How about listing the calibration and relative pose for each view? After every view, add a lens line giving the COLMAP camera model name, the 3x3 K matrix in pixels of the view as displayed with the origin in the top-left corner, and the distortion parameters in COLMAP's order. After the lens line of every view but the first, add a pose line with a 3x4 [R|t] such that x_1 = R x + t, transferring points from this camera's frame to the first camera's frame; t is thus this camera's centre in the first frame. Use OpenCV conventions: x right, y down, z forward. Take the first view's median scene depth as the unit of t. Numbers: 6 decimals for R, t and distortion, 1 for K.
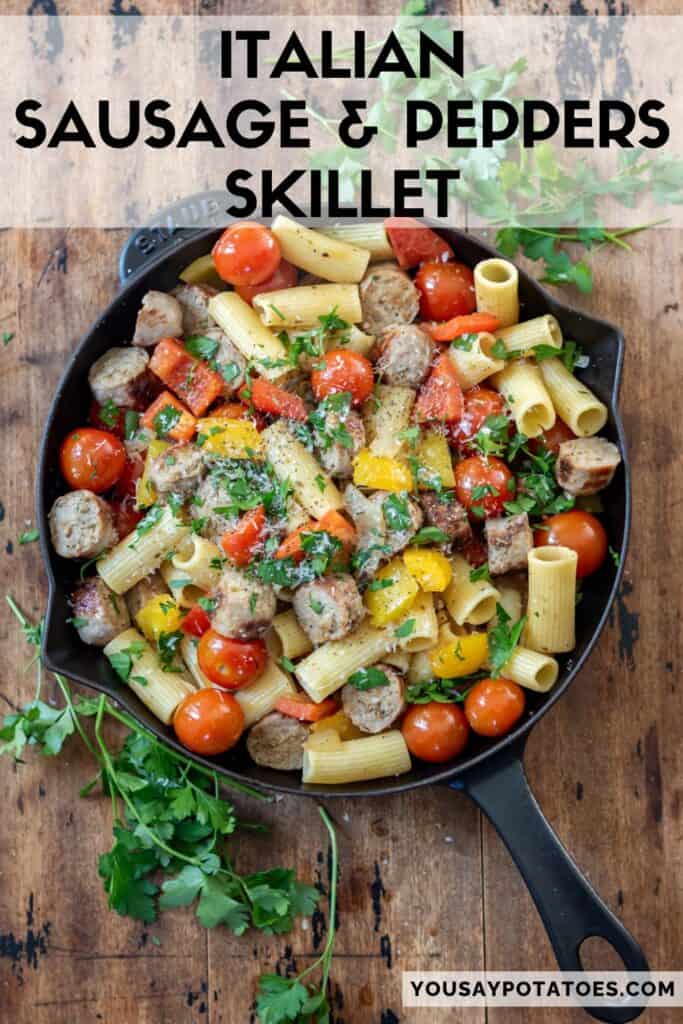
lens RADIAL K [[2681.9, 0, 341.5], [0, 2681.9, 512.0], [0, 0, 1]] dist [-0.003025, 0.071636]
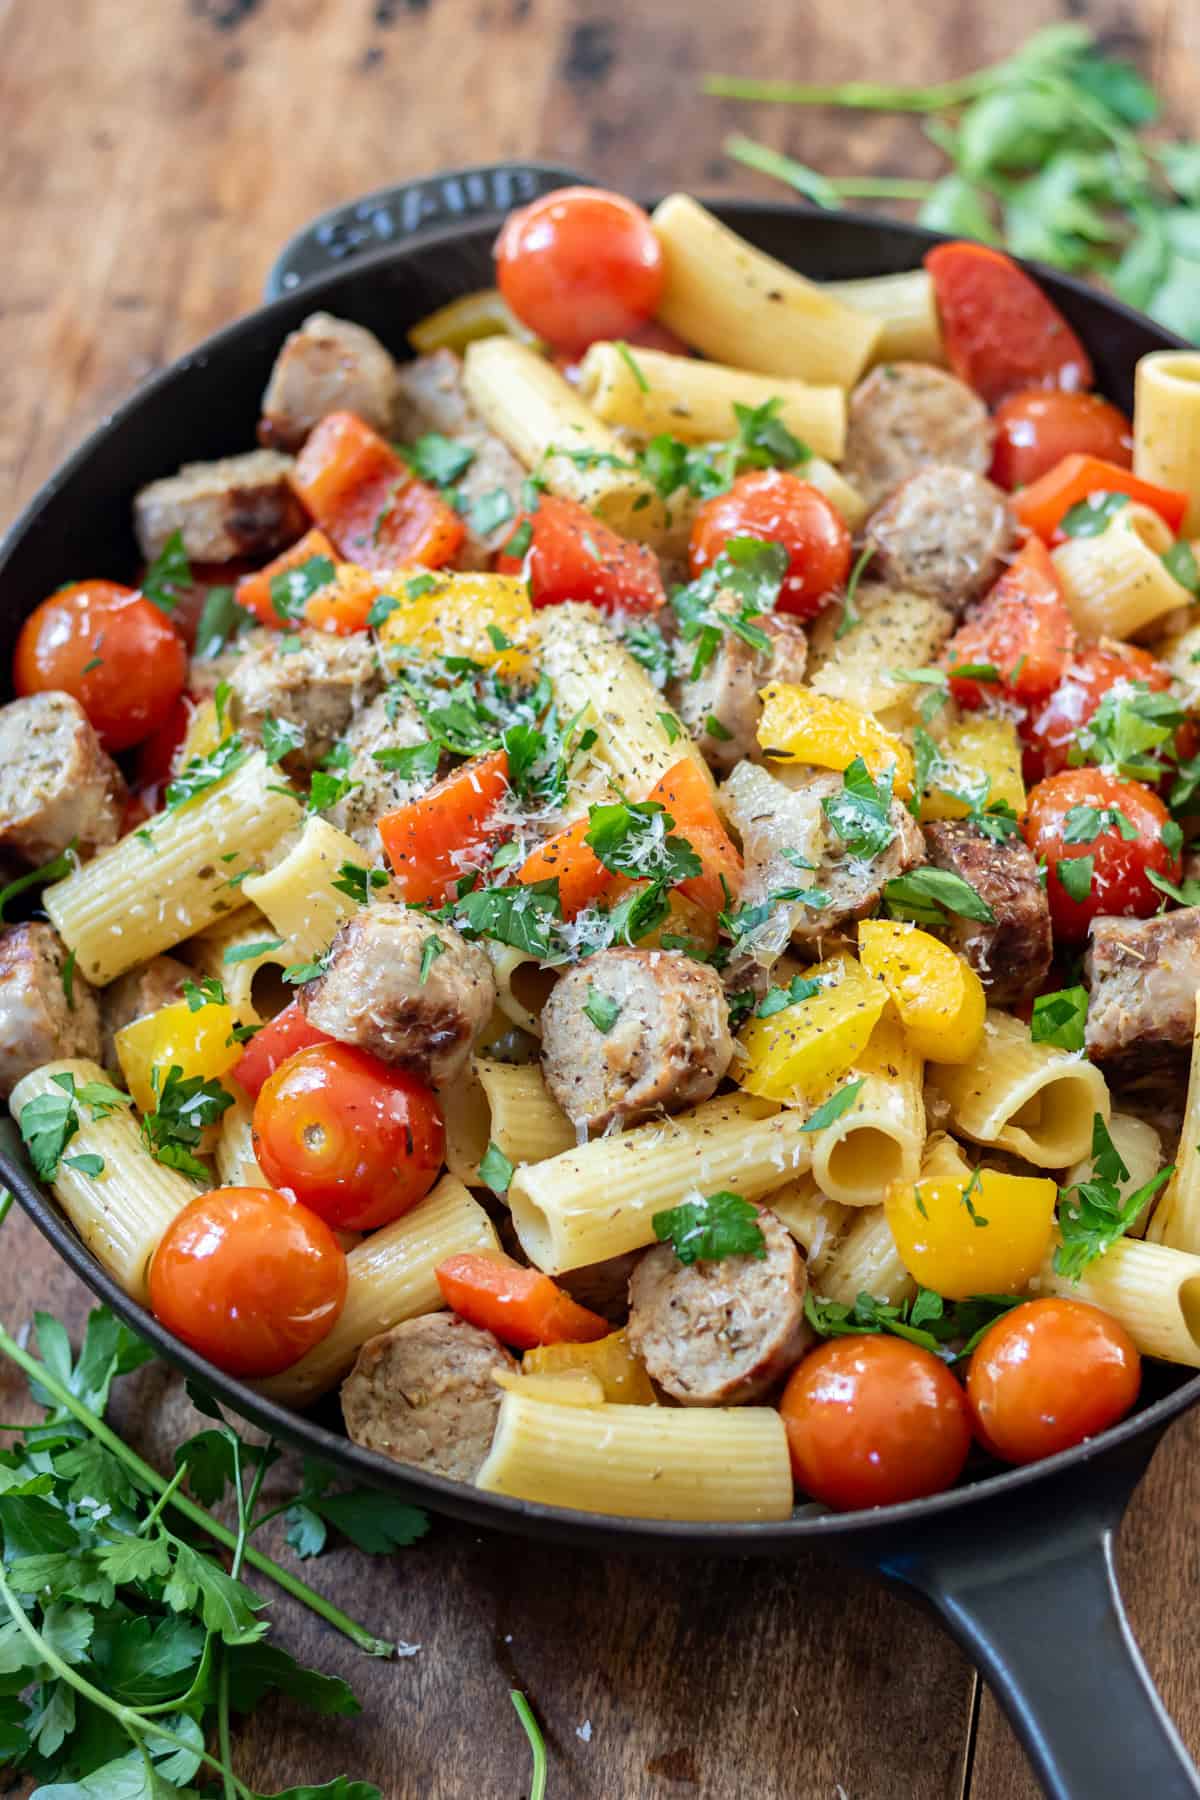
lens RADIAL K [[4366.5, 0, 606.1], [0, 4366.5, 934.1], [0, 0, 1]] dist [-0.105393, -0.097754]
pose [[0.984728, 0.142389, -0.100183, 0.047982], [-0.172401, 0.877722, -0.447082, 0.284097], [0.024273, 0.457525, 0.888865, 0.462616]]
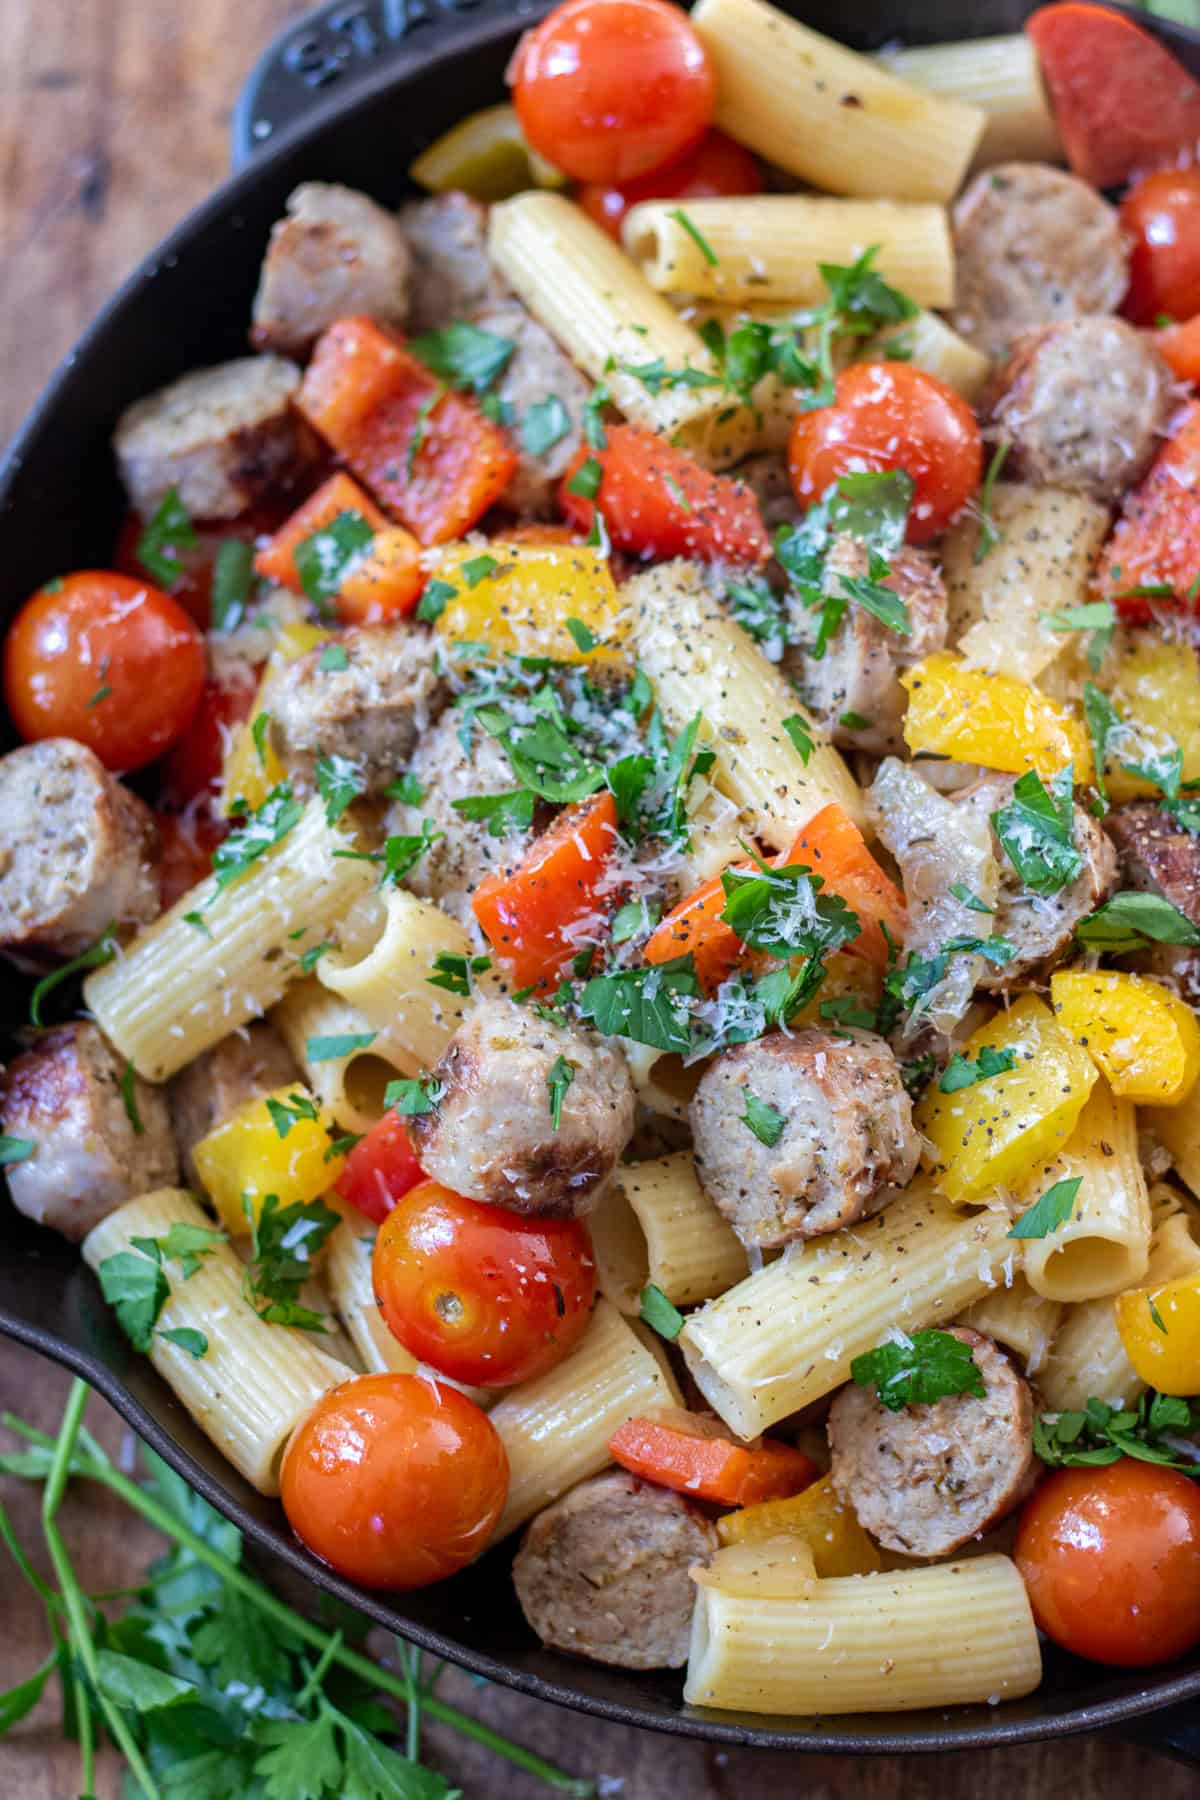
lens RADIAL K [[4366.5, 0, 606.1], [0, 4366.5, 934.1], [0, 0, 1]] dist [-0.105393, -0.097754]
pose [[0.996720, 0.054840, -0.059522, 0.001368], [-0.065269, 0.979516, -0.190496, 0.109260], [0.047856, 0.193756, 0.979882, 0.491867]]
